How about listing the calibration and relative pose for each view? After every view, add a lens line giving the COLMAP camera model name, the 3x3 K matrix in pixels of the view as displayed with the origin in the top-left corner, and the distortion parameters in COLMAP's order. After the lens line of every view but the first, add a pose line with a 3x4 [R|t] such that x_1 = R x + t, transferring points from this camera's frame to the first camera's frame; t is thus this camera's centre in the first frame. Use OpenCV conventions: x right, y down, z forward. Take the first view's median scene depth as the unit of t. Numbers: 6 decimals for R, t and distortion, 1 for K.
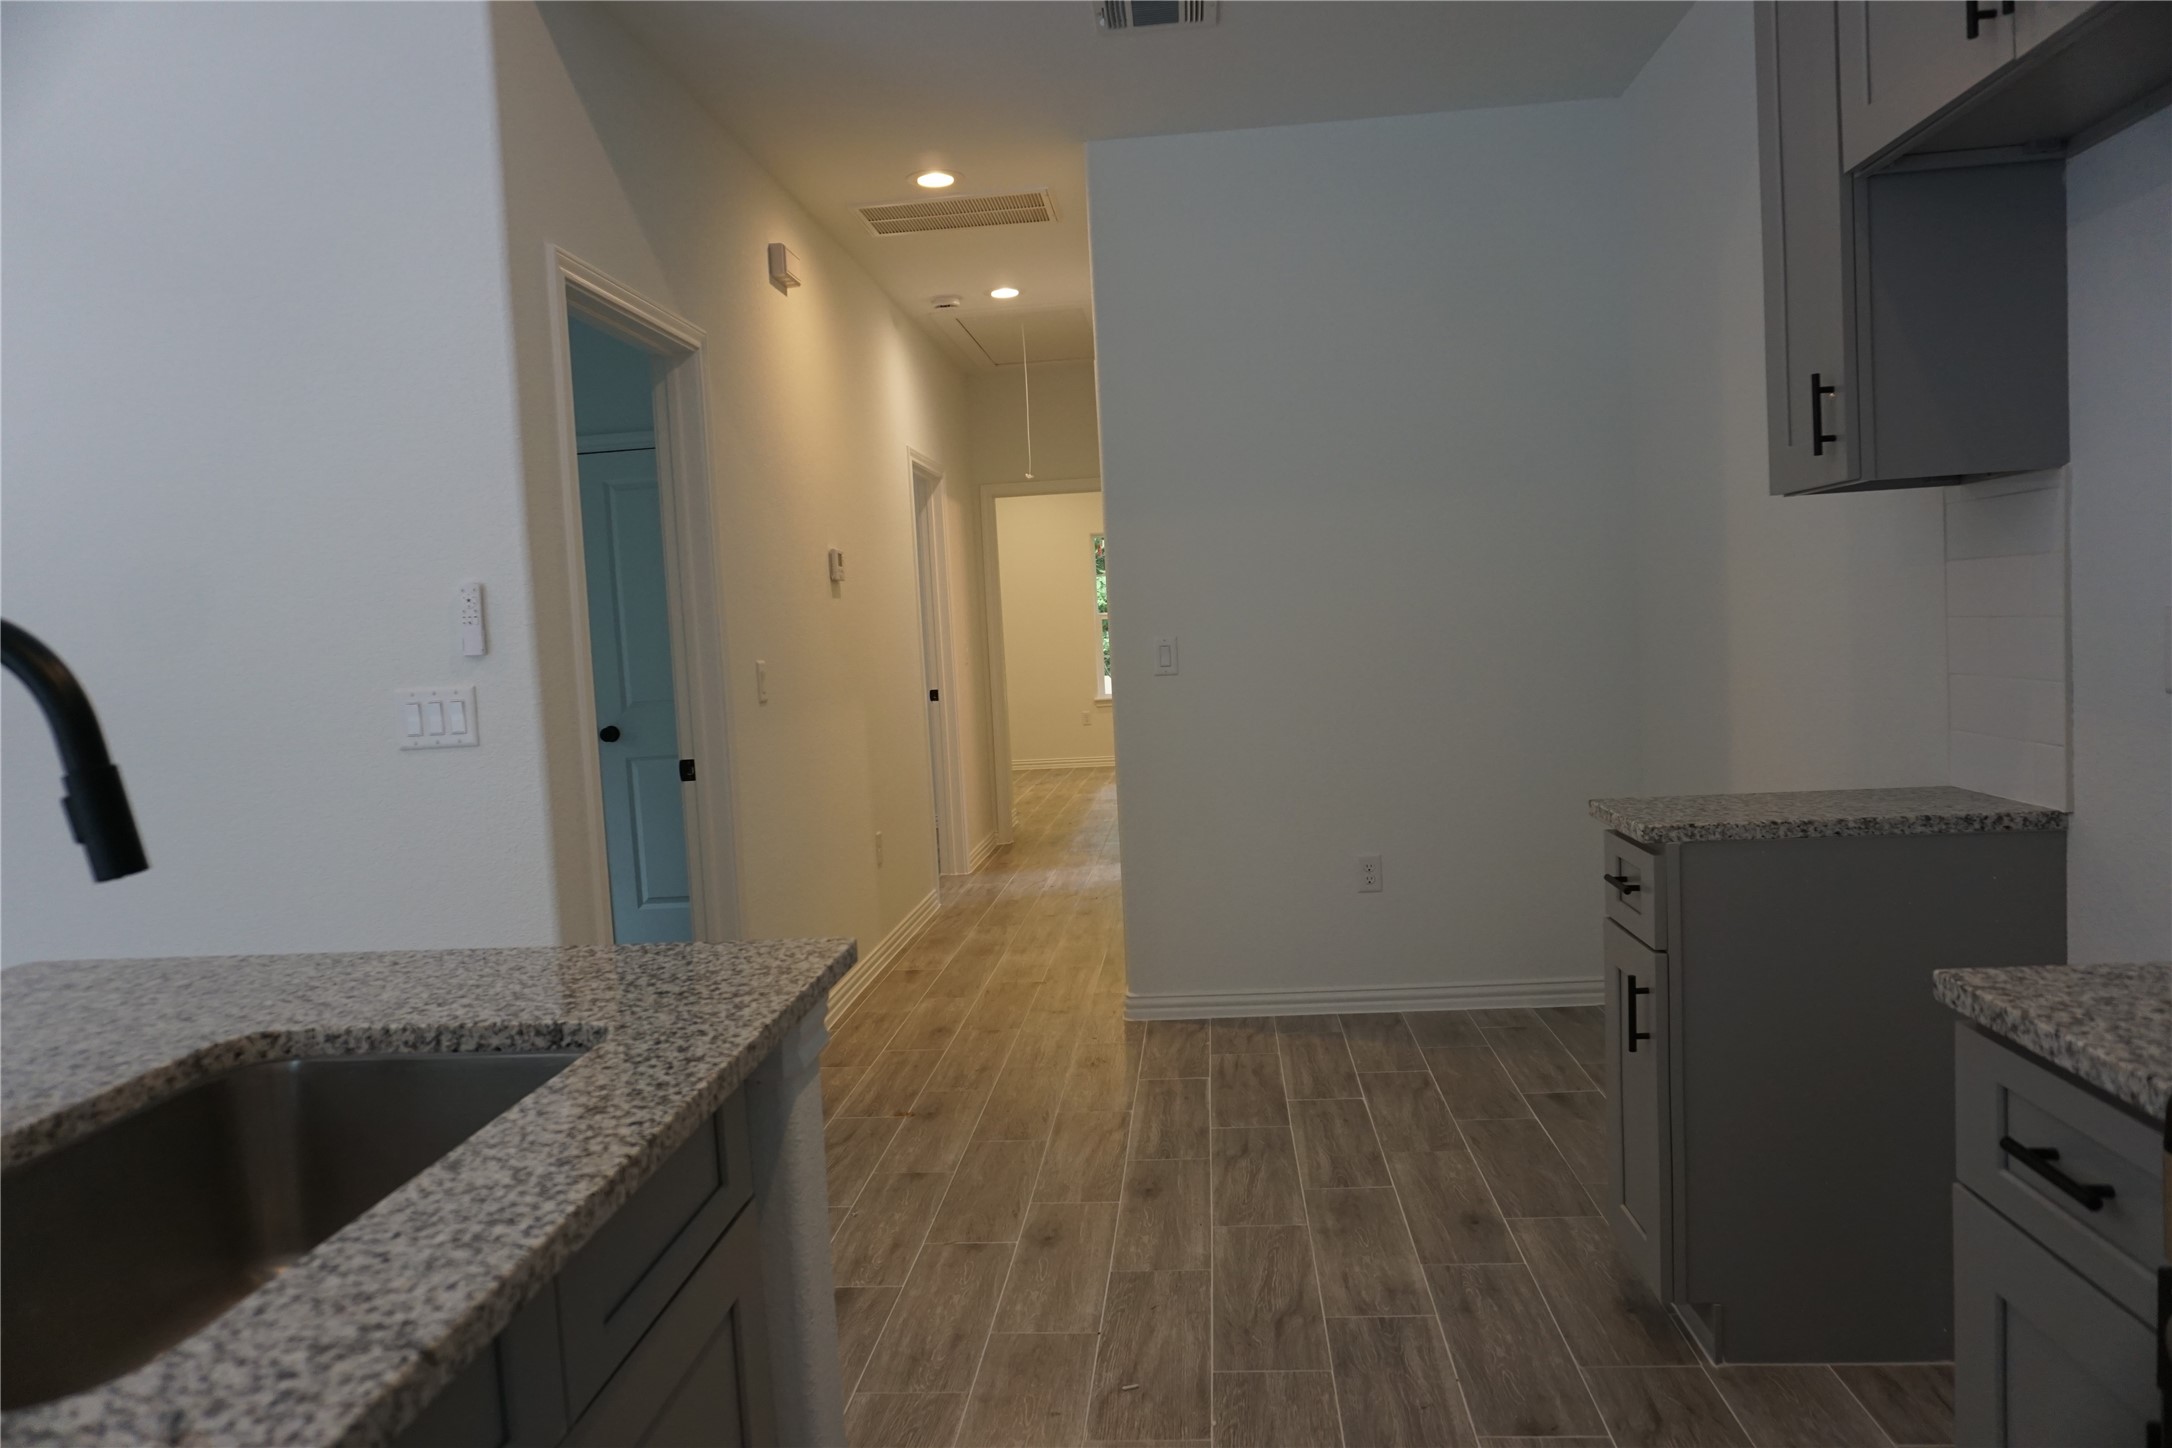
lens RADIAL K [[1457.4, 0, 1078.2], [0, 1457.4, 719.1], [0, 0, 1]] dist [-0.040314, 0.030734]
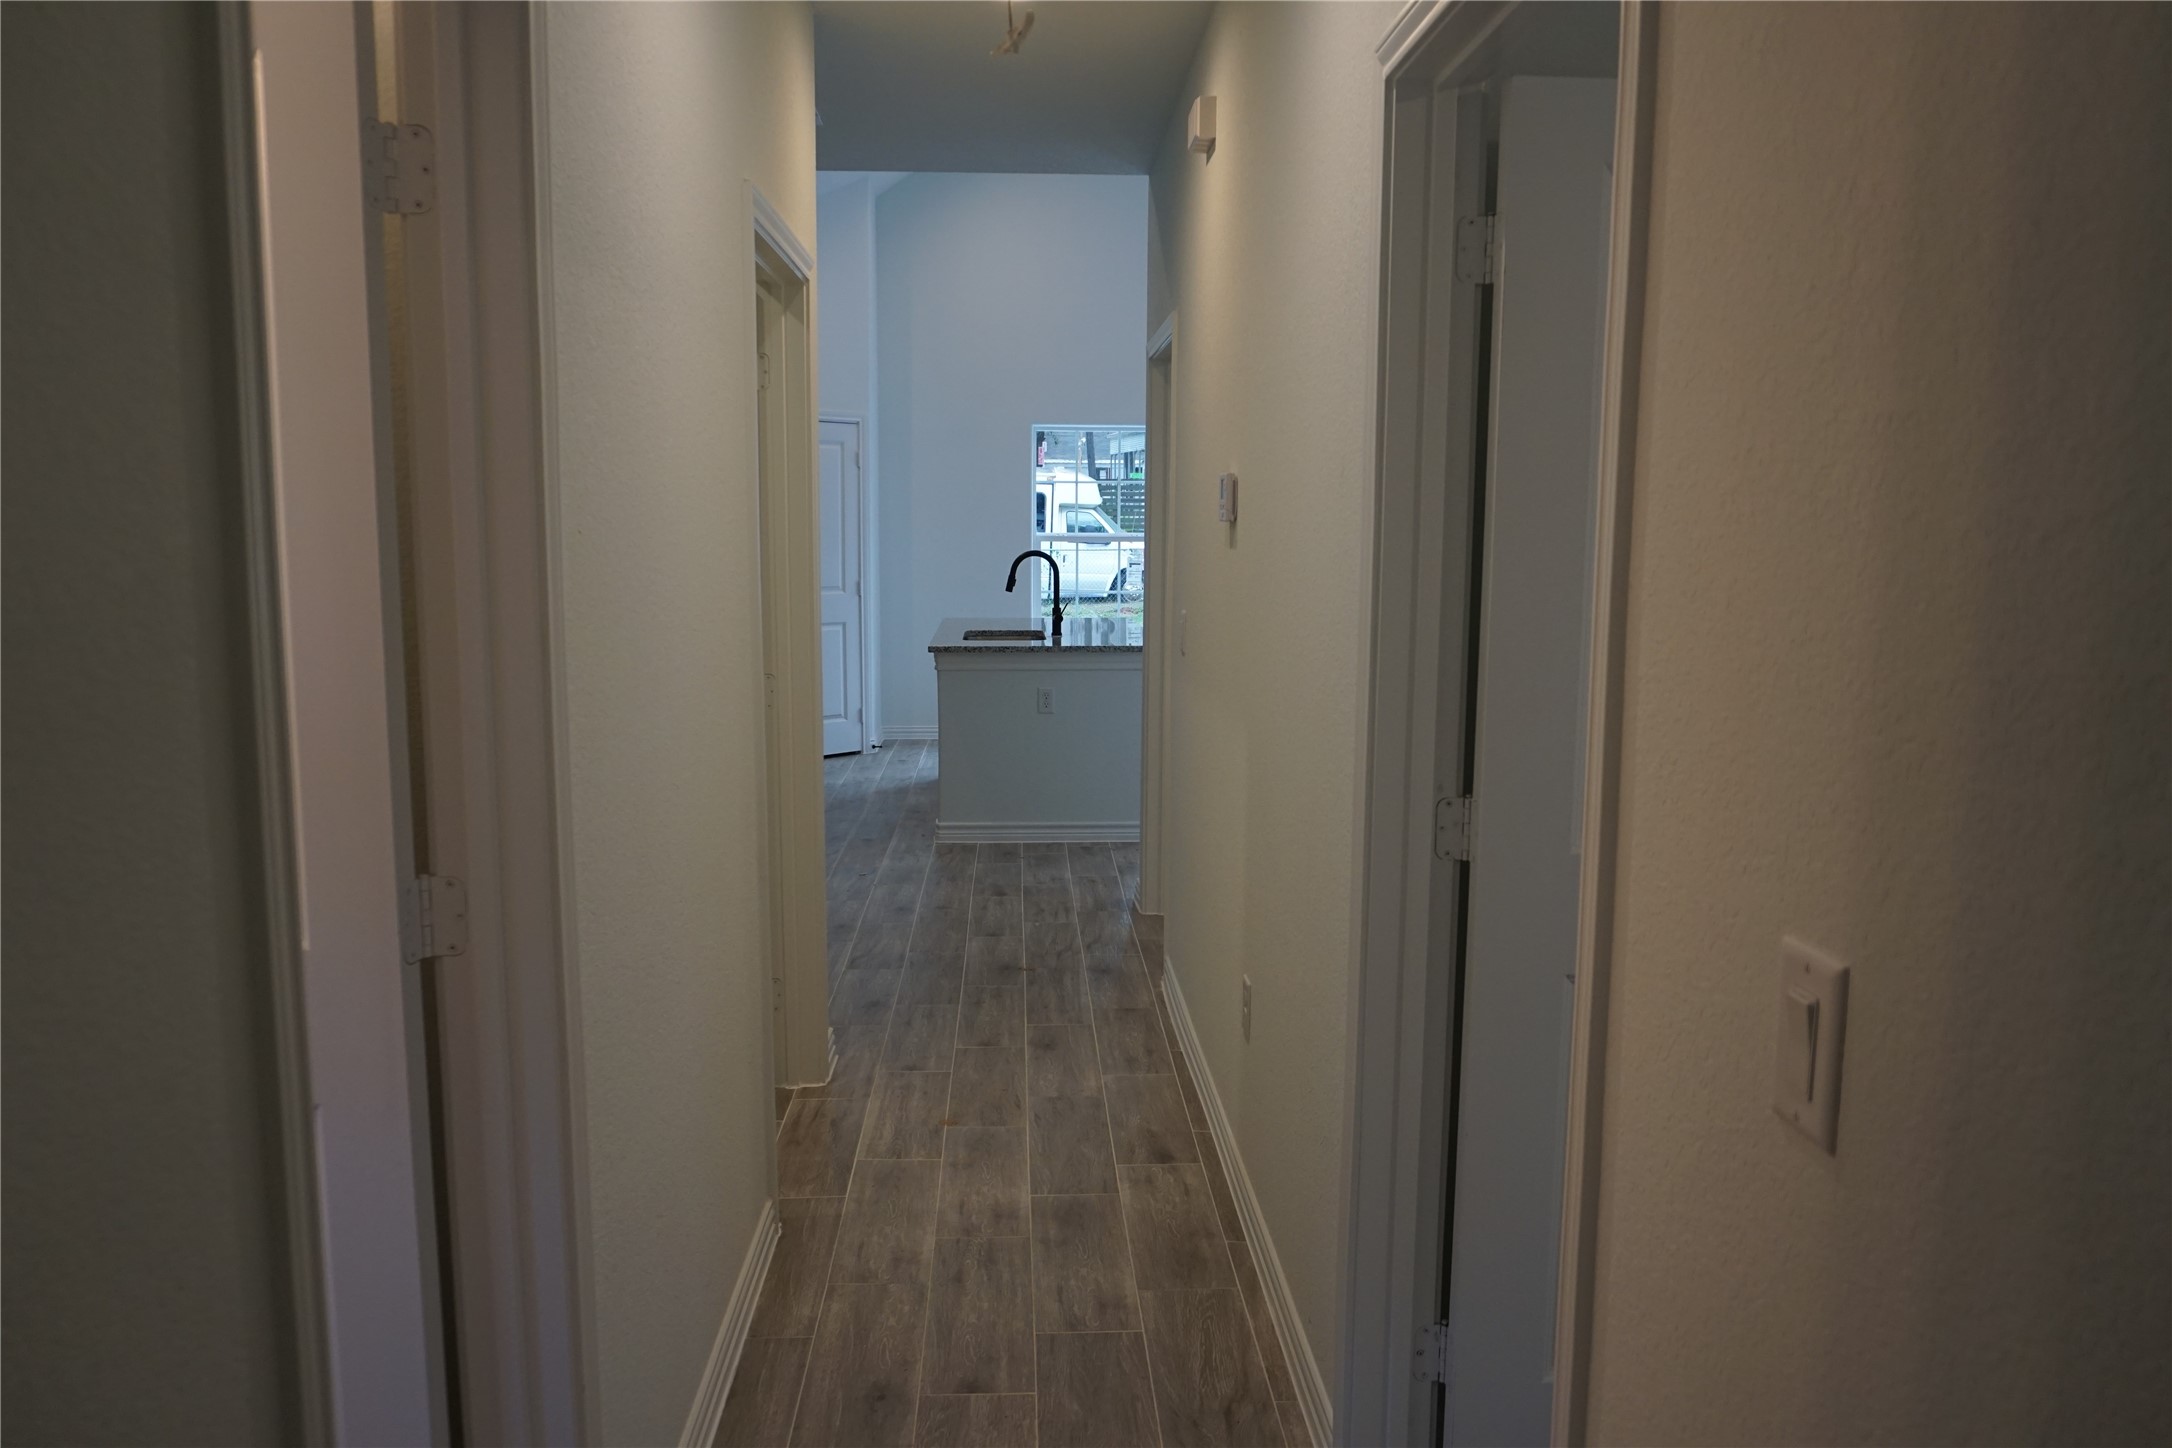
lens RADIAL K [[1574.9, 0, 1086.0], [0, 1574.9, 724.0], [0, 0, 1]] dist [0.000015, -0.000020]
pose [[-0.989595, 0.069248, -0.126123, -0.013936], [0.043306, 0.979270, 0.197875, -0.212432], [0.137211, 0.190355, -0.972079, 2.410711]]
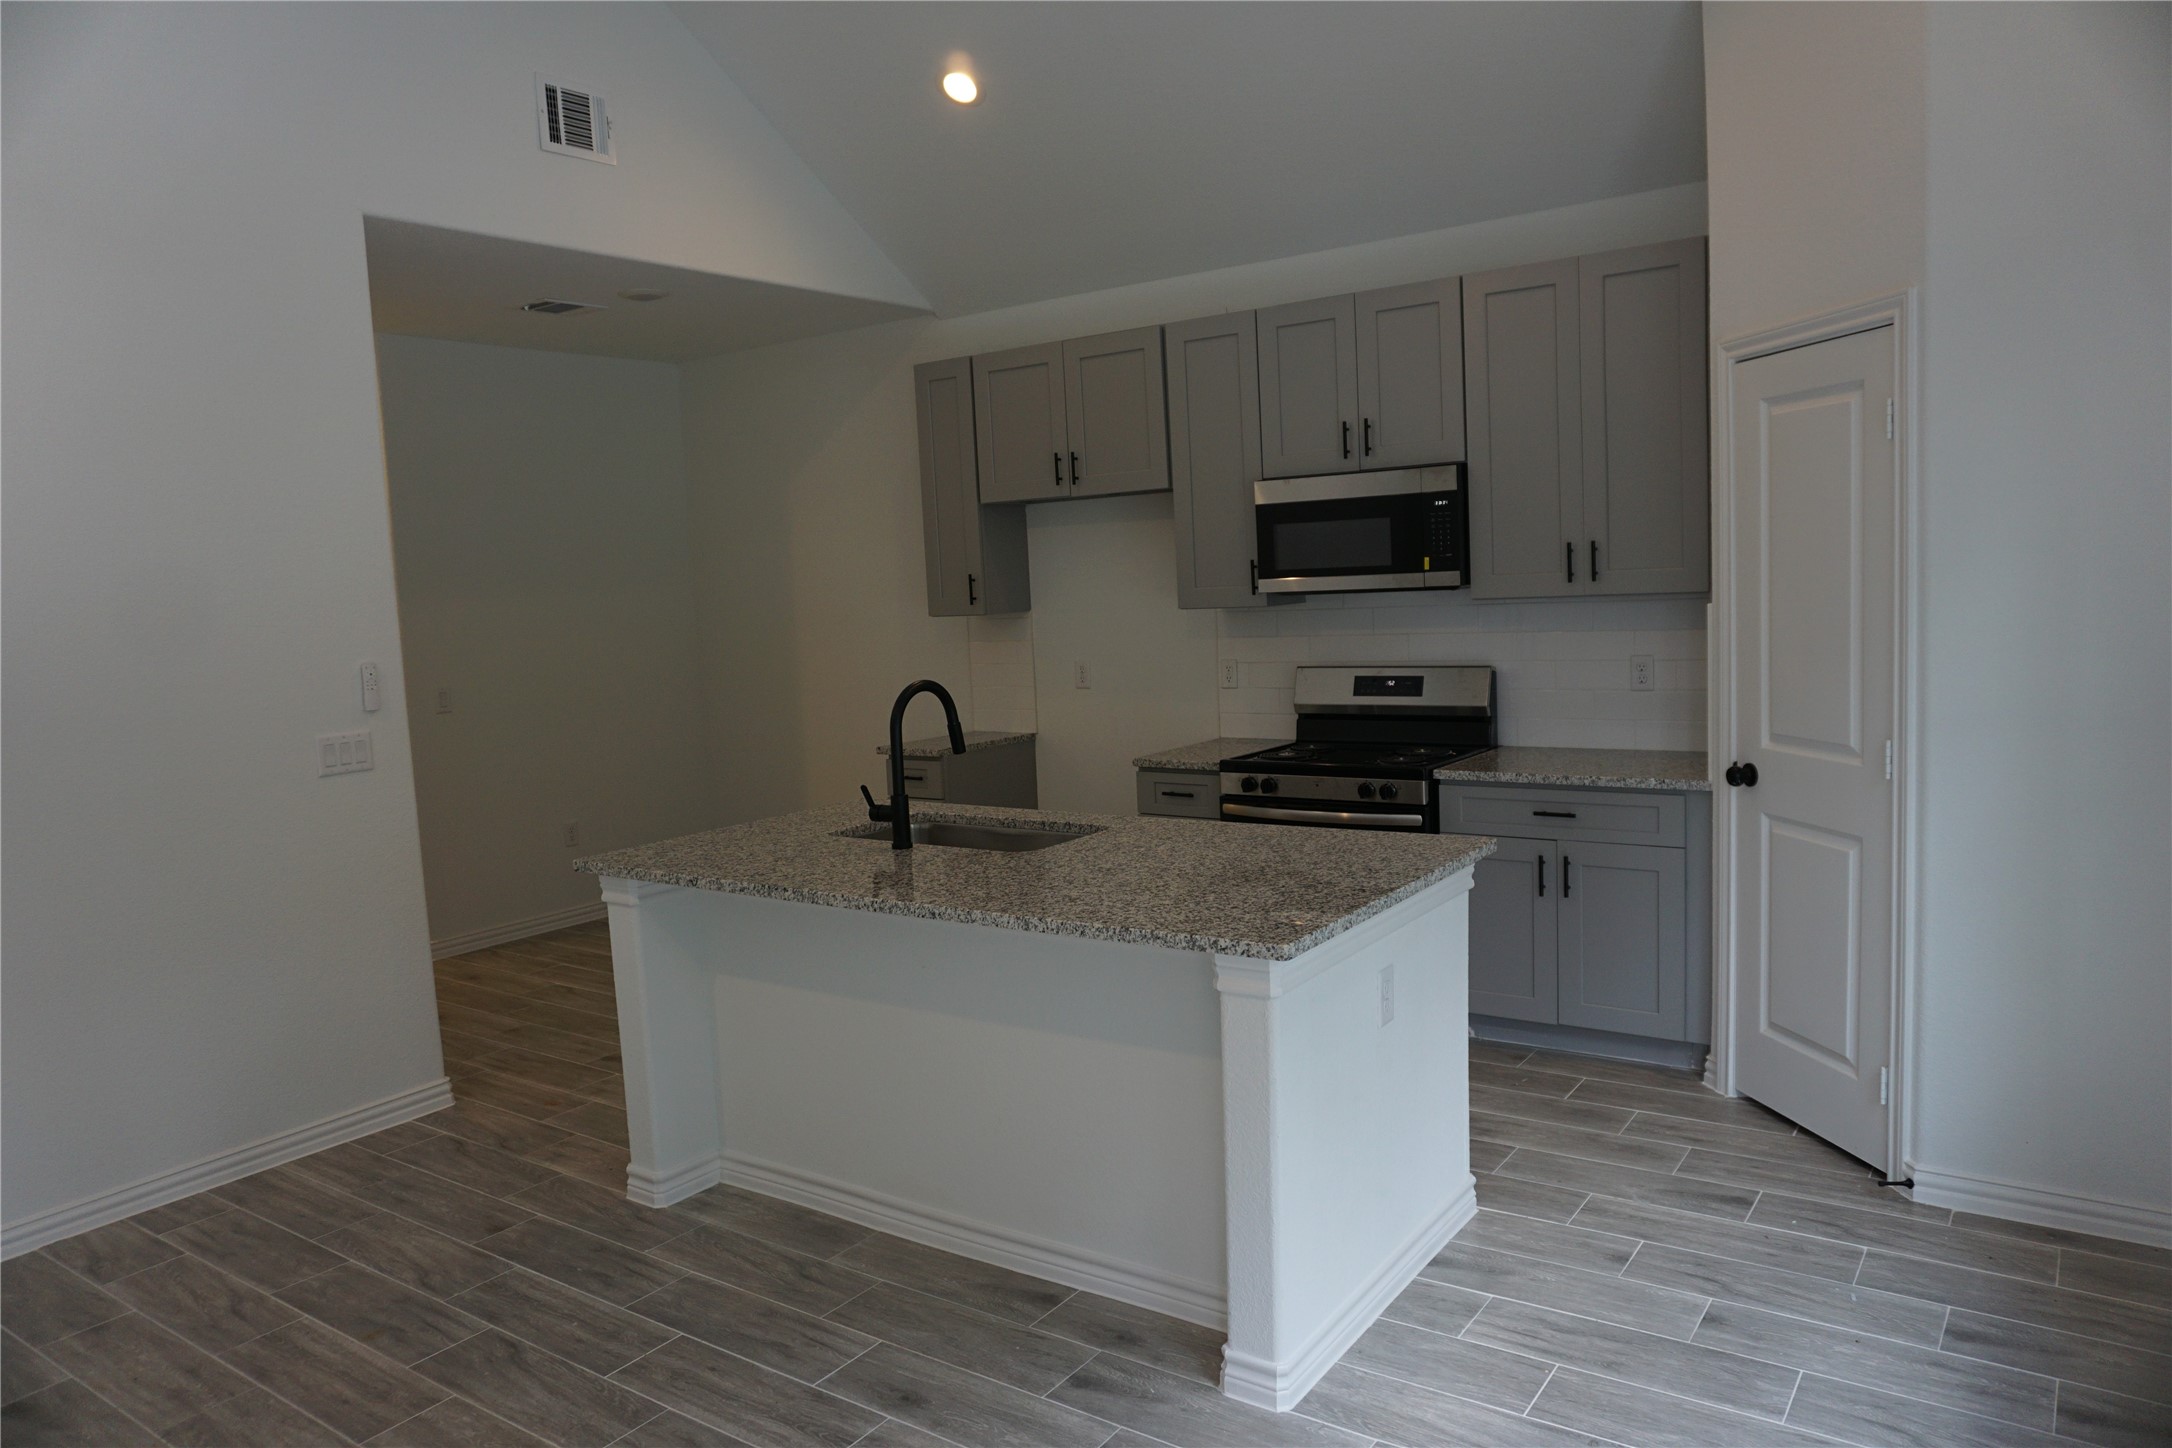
lens RADIAL K [[1457.4, 0, 1078.2], [0, 1457.4, 719.1], [0, 0, 1]] dist [-0.040314, 0.030734]
pose [[0.507727, -0.055404, 0.859735, -1.056873], [0.074556, 0.997012, 0.020220, -0.007537], [-0.858286, 0.053833, 0.510340, -0.326195]]
